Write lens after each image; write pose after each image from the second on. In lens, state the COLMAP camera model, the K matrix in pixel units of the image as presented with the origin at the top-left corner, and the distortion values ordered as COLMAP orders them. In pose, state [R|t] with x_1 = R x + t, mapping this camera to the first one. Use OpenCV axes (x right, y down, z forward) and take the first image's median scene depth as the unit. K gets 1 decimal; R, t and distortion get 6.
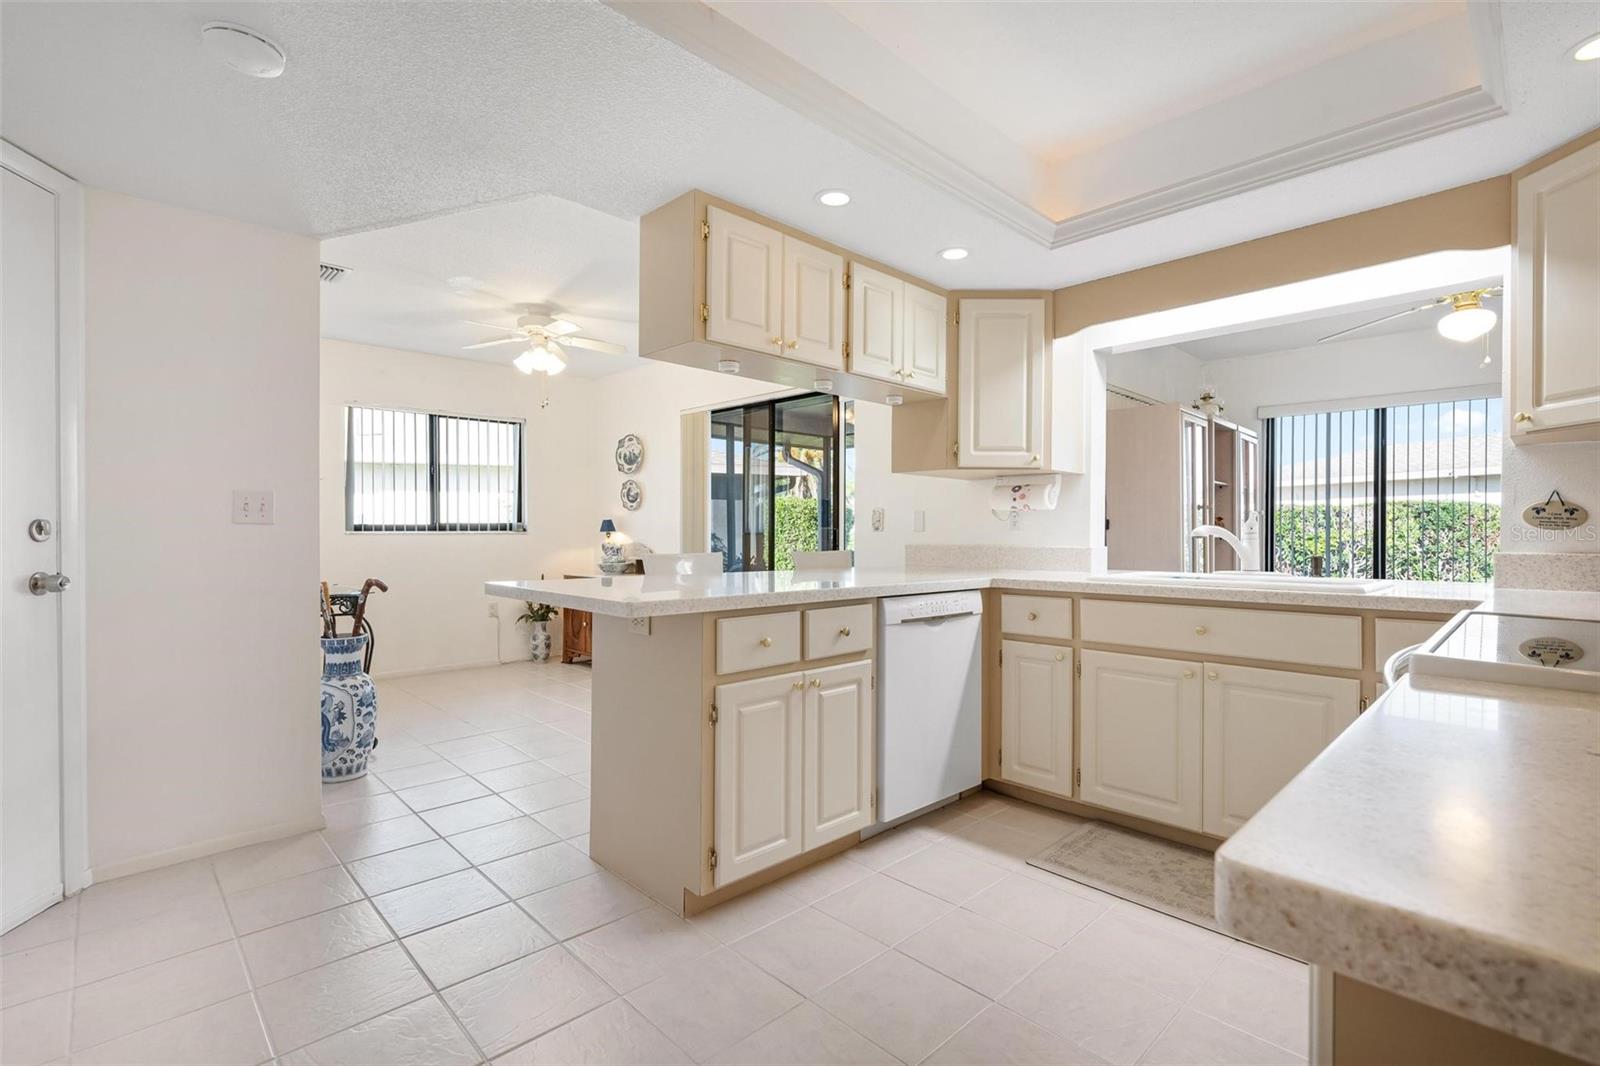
lens RADIAL K [[744.3, 0, 800.0], [0, 744.3, 533.0], [0, 0, 1]] dist [-0.000291, 0.000256]
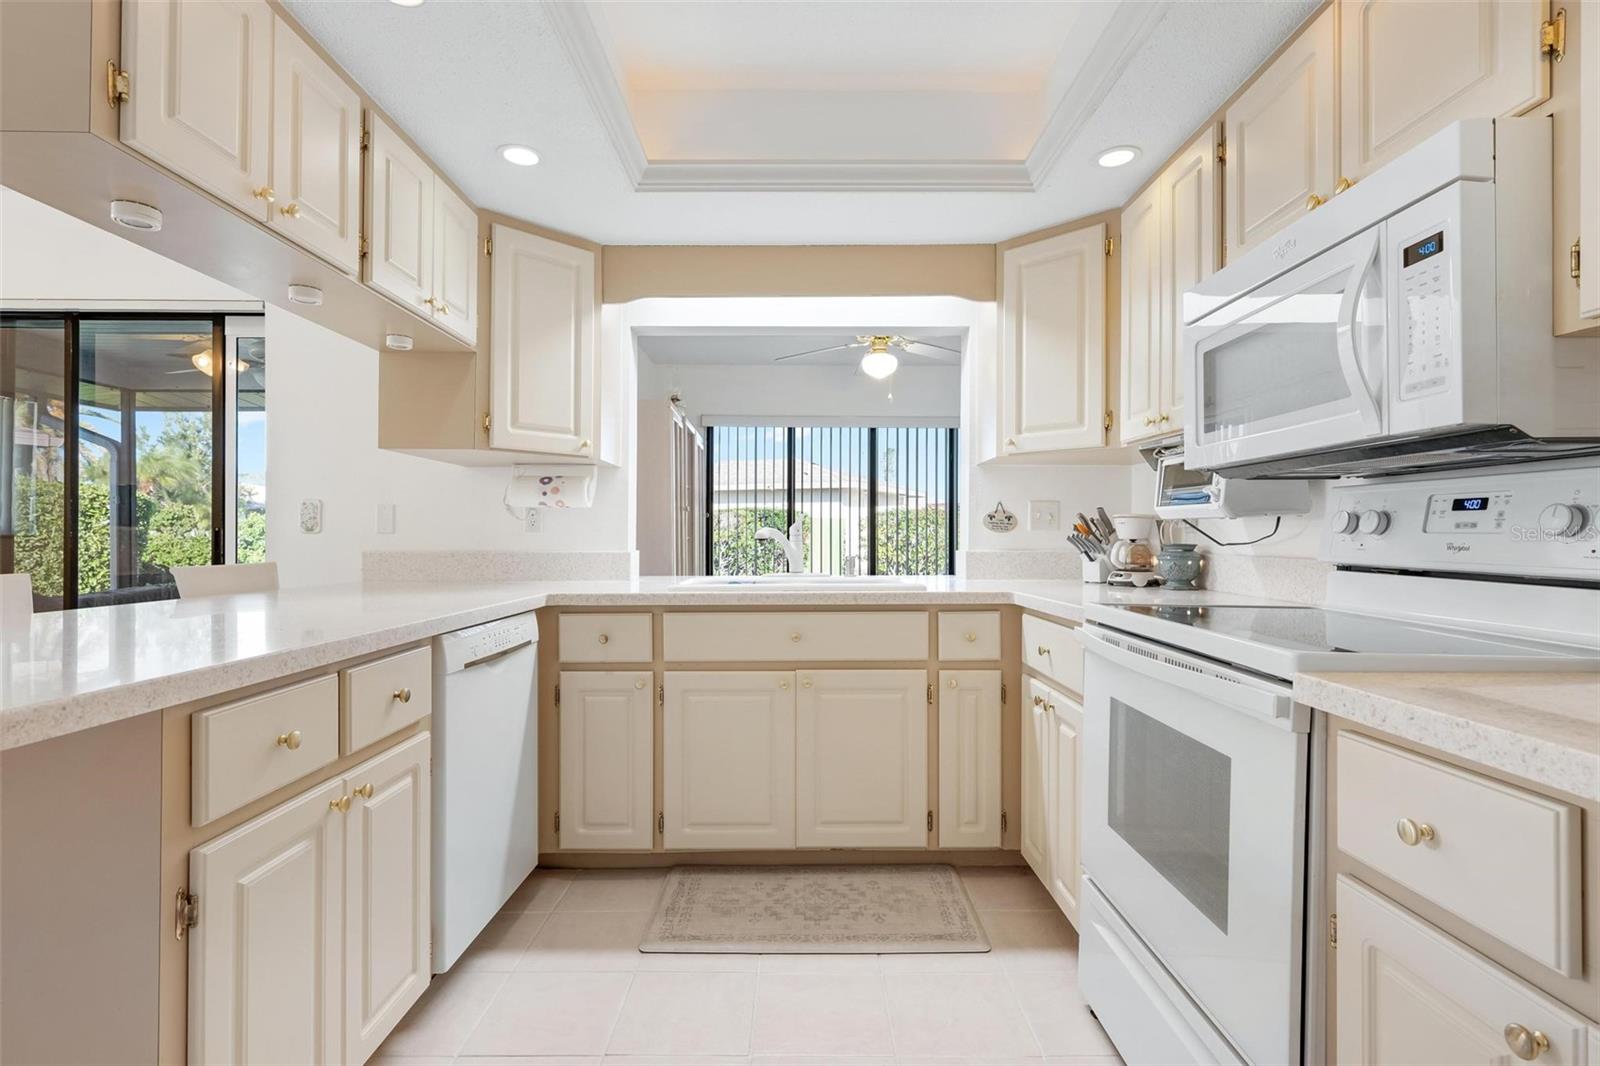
lens RADIAL K [[774.3, 0, 800.0], [0, 774.3, 533.0], [0, 0, 1]] dist [-0.000651, 0.000316]
pose [[0.687521, 0.000390, 0.726164, -0.124984], [0.001161, 0.999998, -0.001636, -0.000886], [-0.726163, 0.001968, 0.687519, 0.217756]]
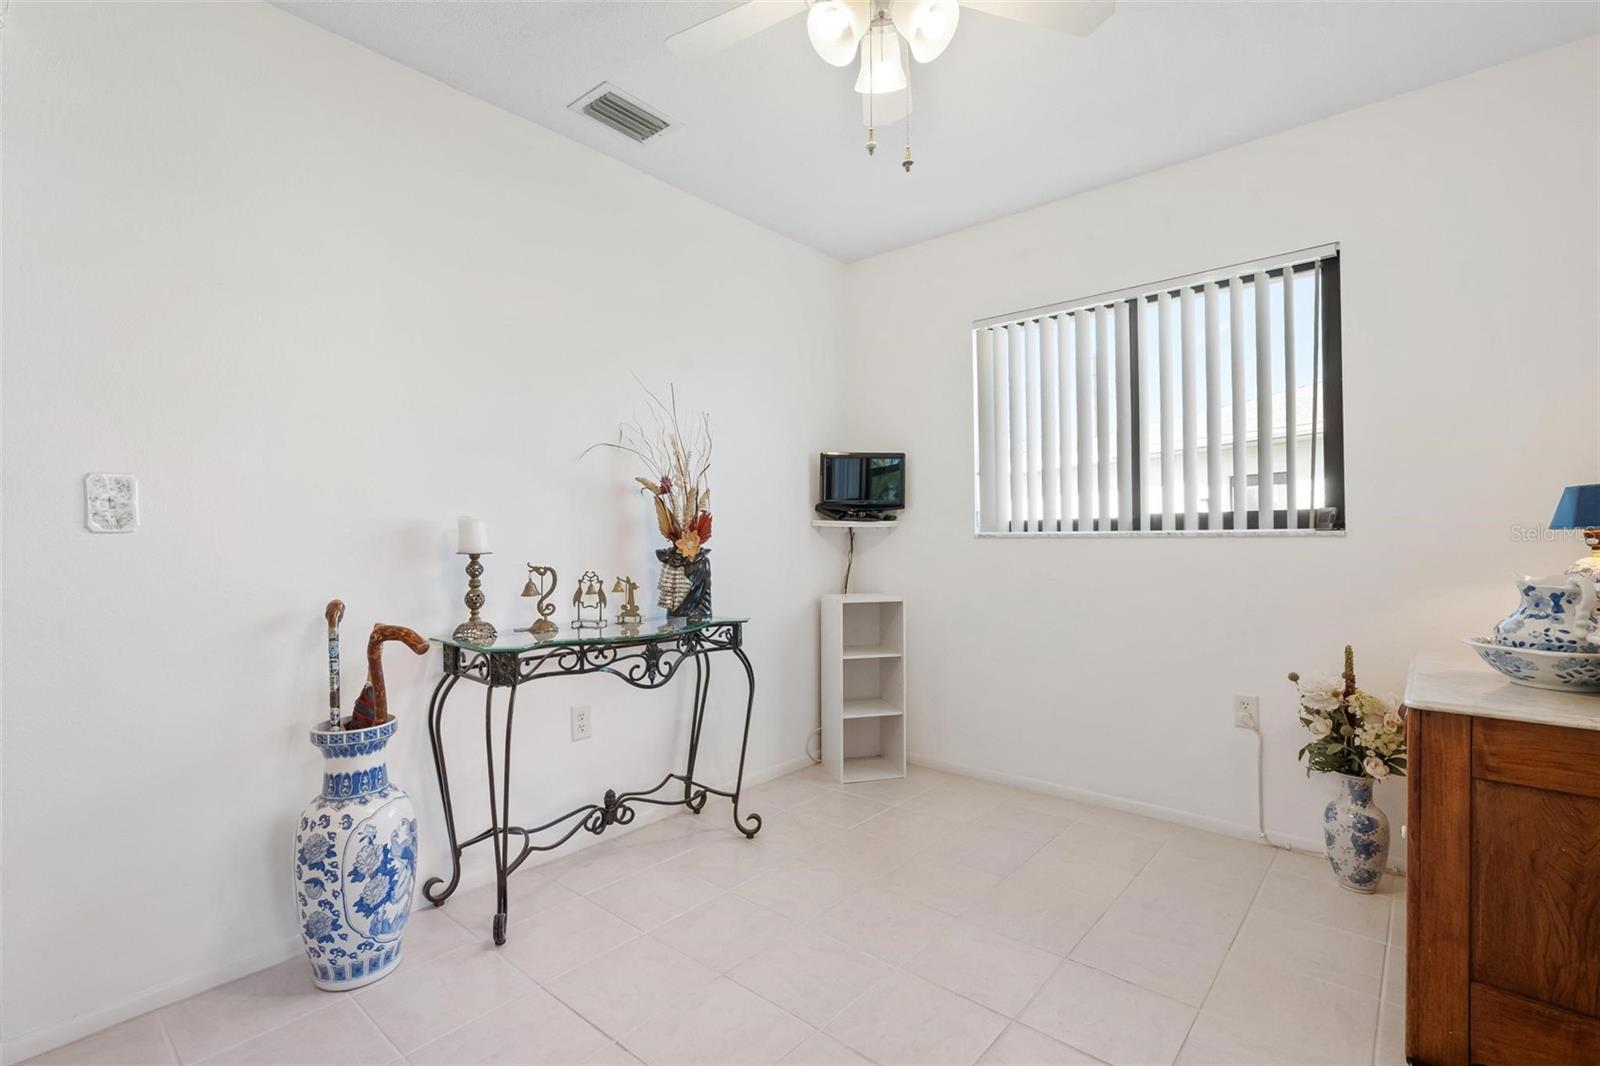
lens RADIAL K [[726.4, 0, 800.0], [0, 726.4, 533.0], [0, 0, 1]] dist [-0.000088, 0.000877]
pose [[0.089716, -0.003529, -0.995961, -0.023544], [0.009205, 0.999954, -0.002714, -0.003441], [0.995925, -0.008924, 0.089744, 1.188232]]
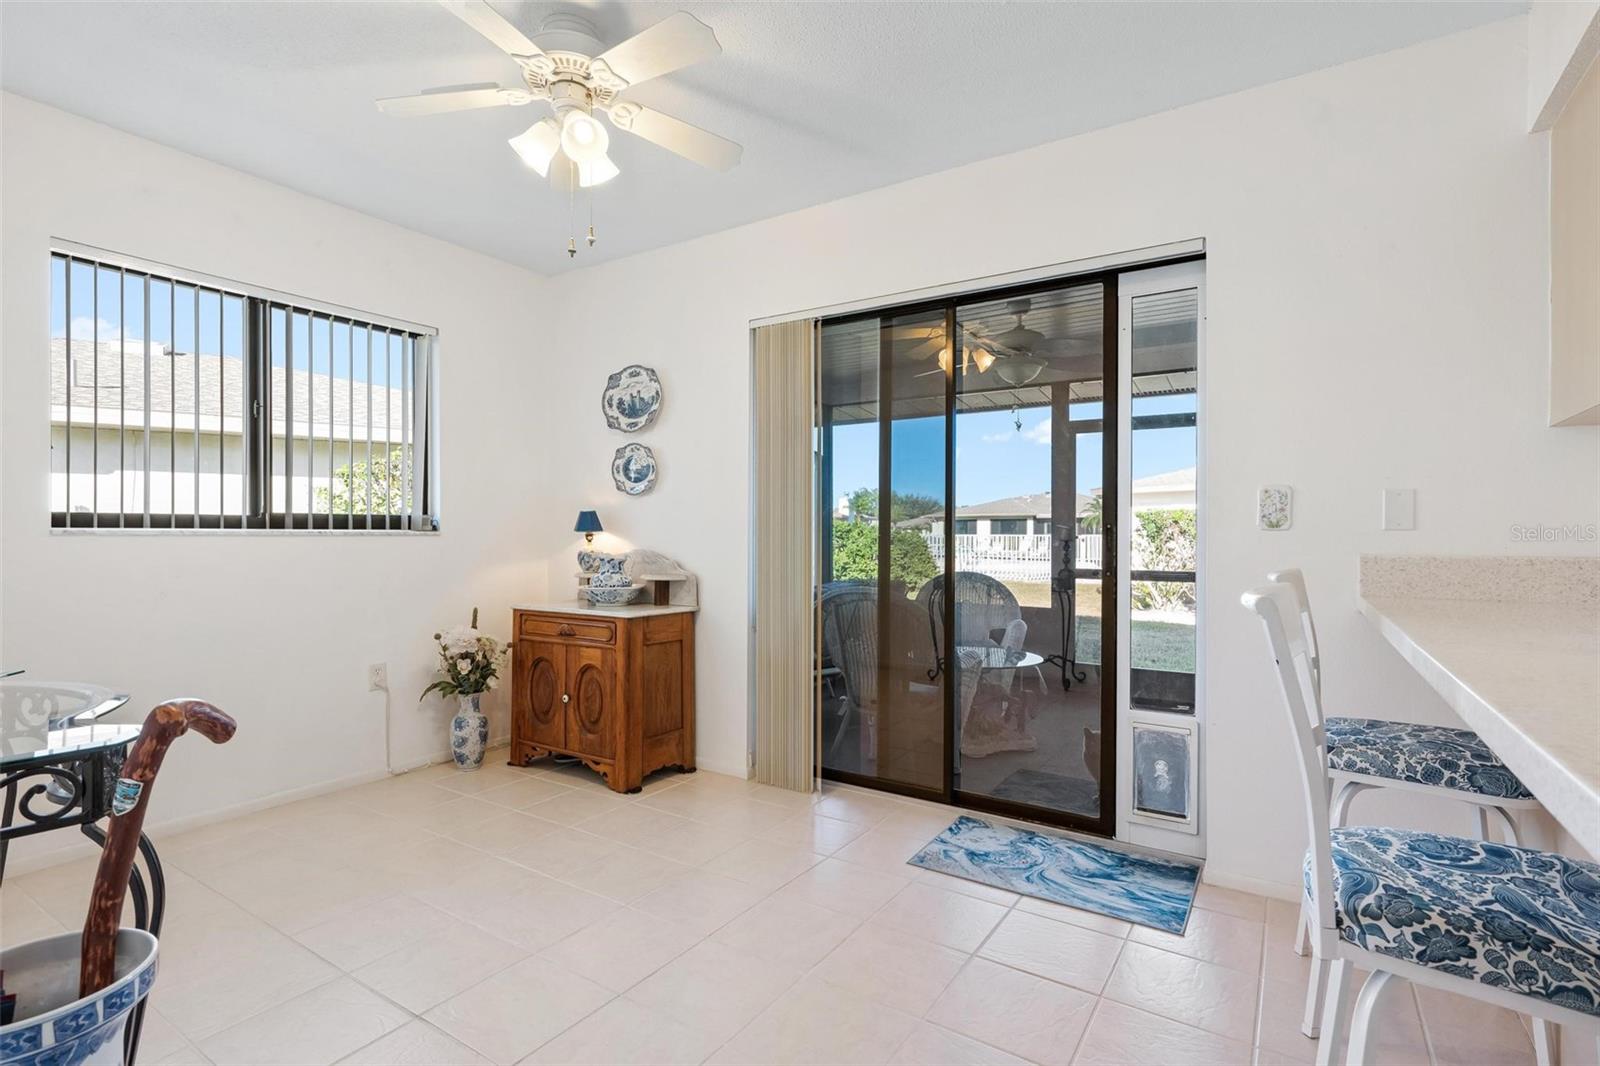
lens RADIAL K [[765.7, 0, 800.0], [0, 765.7, 533.0], [0, 0, 1]] dist [-0.001760, 0.000055]
pose [[0.974192, 0.003873, 0.225688, -0.406874], [-0.002450, 0.999975, -0.006588, 0.004847], [-0.225708, 0.005865, 0.974177, 0.665446]]
